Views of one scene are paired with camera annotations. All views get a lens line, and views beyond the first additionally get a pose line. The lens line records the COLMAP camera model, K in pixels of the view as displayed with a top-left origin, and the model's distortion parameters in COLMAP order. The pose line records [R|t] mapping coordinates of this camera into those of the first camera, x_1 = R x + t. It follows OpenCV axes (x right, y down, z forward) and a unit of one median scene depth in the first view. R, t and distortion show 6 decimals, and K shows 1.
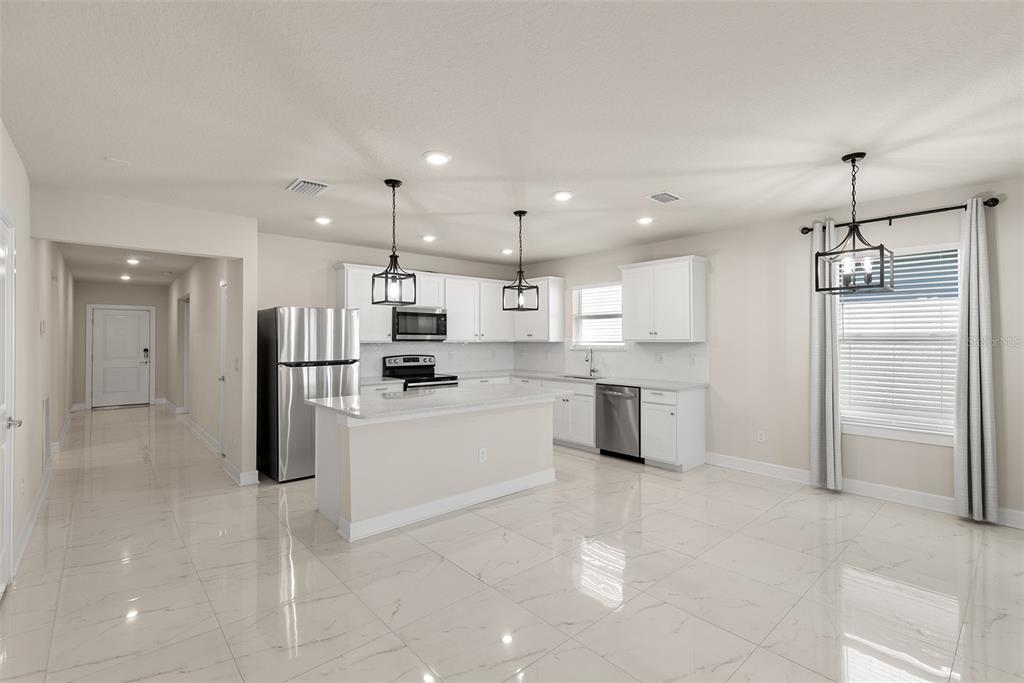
lens RADIAL K [[458.6, 0, 514.7], [0, 458.6, 334.0], [0, 0, 1]] dist [0.012022, -0.003092]
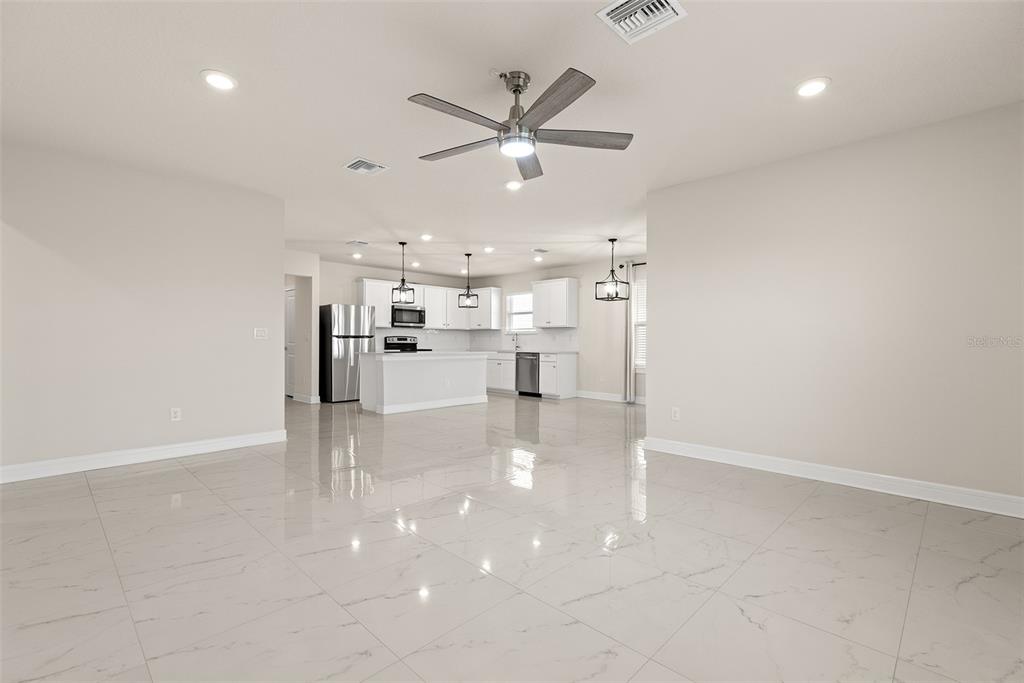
lens RADIAL K [[458.6, 0, 514.9], [0, 458.6, 346.0], [0, 0, 1]] dist [0.012022, -0.003092]
pose [[0.997599, 0.005461, 0.069039, 0.060170], [-0.006872, 0.999772, 0.020219, 0.053038], [-0.068913, -0.020645, 0.997409, -0.701100]]
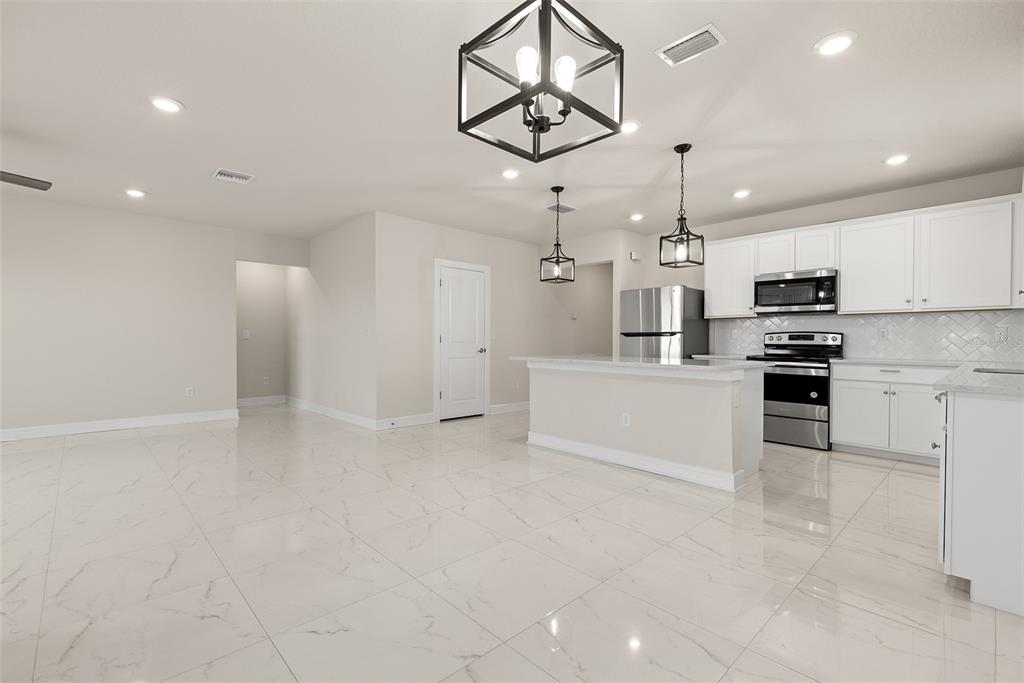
lens RADIAL K [[458.6, 0, 515.0], [0, 458.6, 343.2], [0, 0, 1]] dist [0.012022, -0.003092]
pose [[0.029313, 0.009482, -0.999525, 0.689139], [0.008111, 0.999920, 0.009724, 0.064680], [0.999537, -0.008392, 0.029234, 0.547903]]
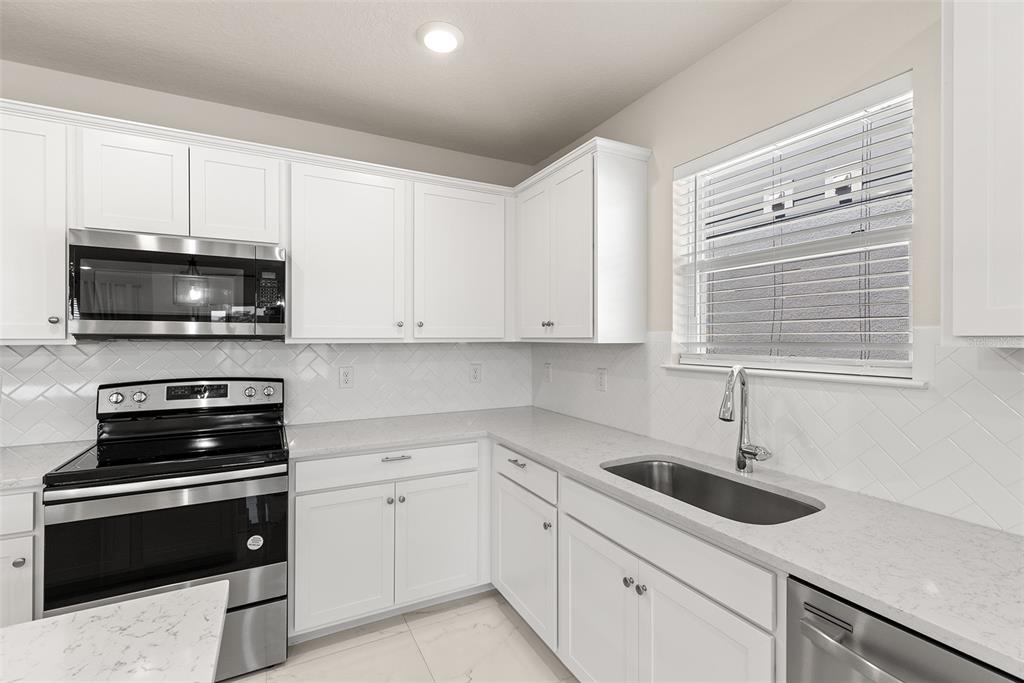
lens RADIAL K [[458.6, 0, 514.5], [0, 458.6, 335.1], [0, 0, 1]] dist [0.012022, -0.003092]
pose [[0.969354, 0.000524, -0.245669, 0.123331], [0.001273, 0.999974, 0.007155, 0.011180], [0.245666, -0.007248, 0.969327, 0.839157]]
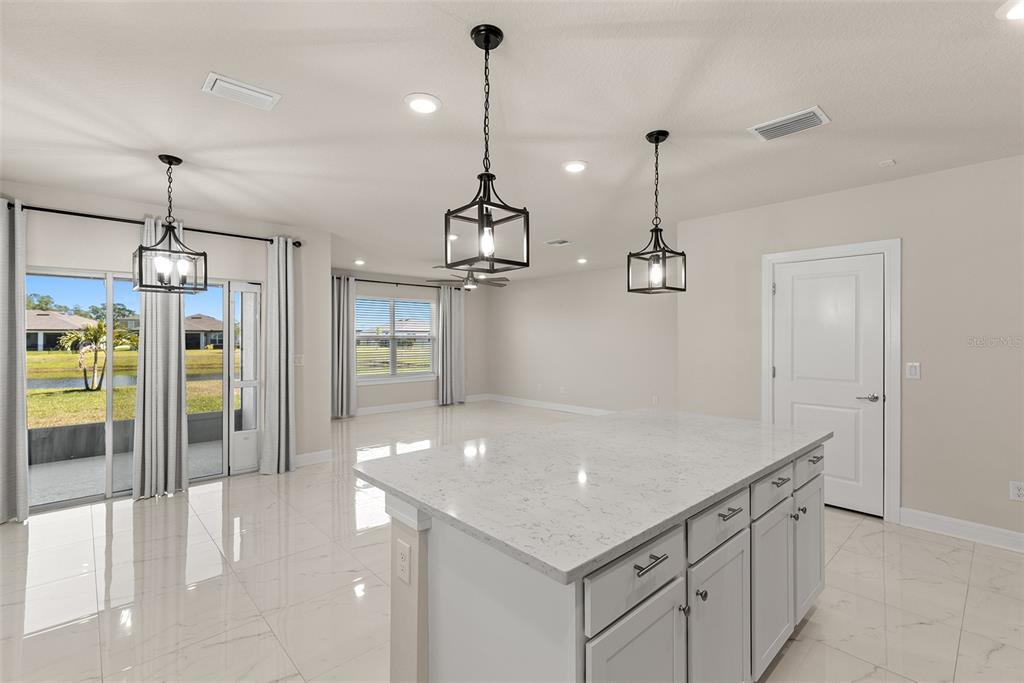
lens RADIAL K [[458.6, 0, 516.1], [0, 458.6, 340.7], [0, 0, 1]] dist [0.012022, -0.003092]
pose [[-0.999819, 0.004364, -0.018513, -0.005498], [0.004476, 0.999972, -0.005980, 0.015058], [0.018486, -0.006062, -0.999811, 1.158871]]
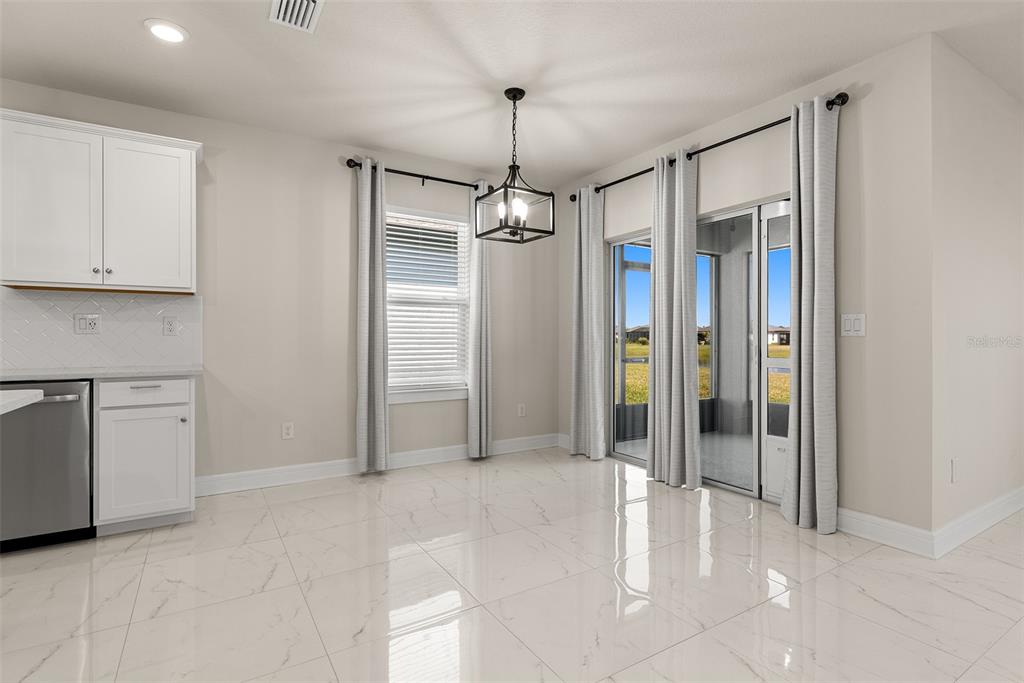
lens RADIAL K [[495.3, 0, 513.7], [0, 495.3, 337.3], [0, 0, 1]] dist [-0.009341, 0.001766]
pose [[0.174134, 0.003113, 0.984717, -0.146517], [-0.013447, 0.999909, -0.000783, 0.065038], [-0.984630, -0.013106, 0.174160, 0.468212]]
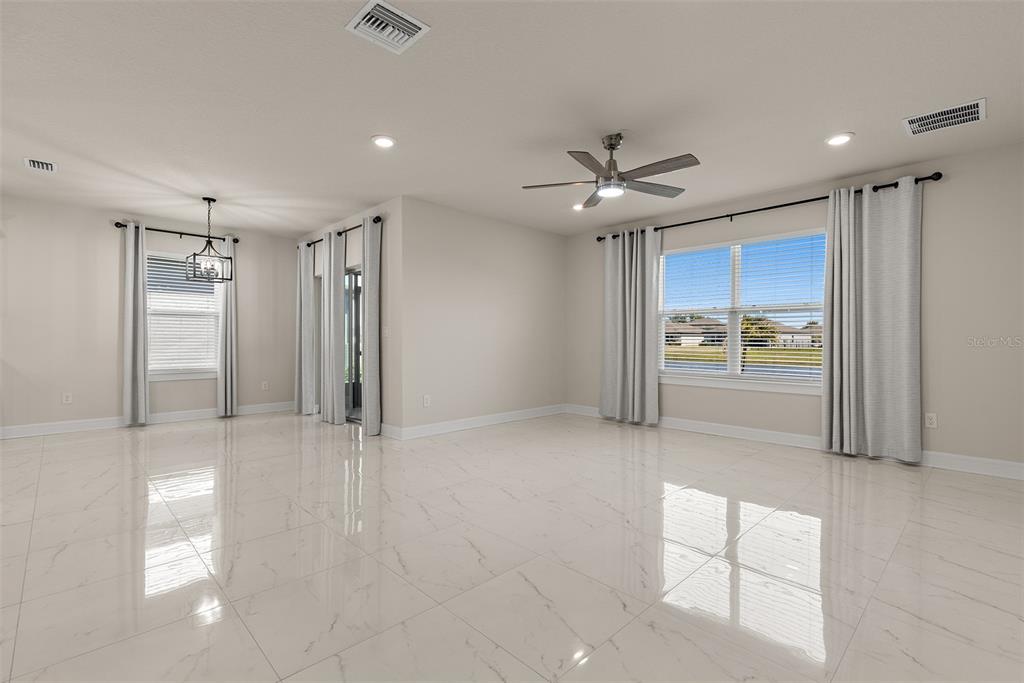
lens RADIAL K [[458.6, 0, 508.4], [0, 458.6, 339.8], [0, 0, 1]] dist [0.012022, -0.003092]
pose [[-0.036951, -0.000949, 0.999317, -0.549207], [-0.014399, 0.999896, 0.000417, 0.059500], [-0.999213, -0.014374, -0.036961, -0.011770]]
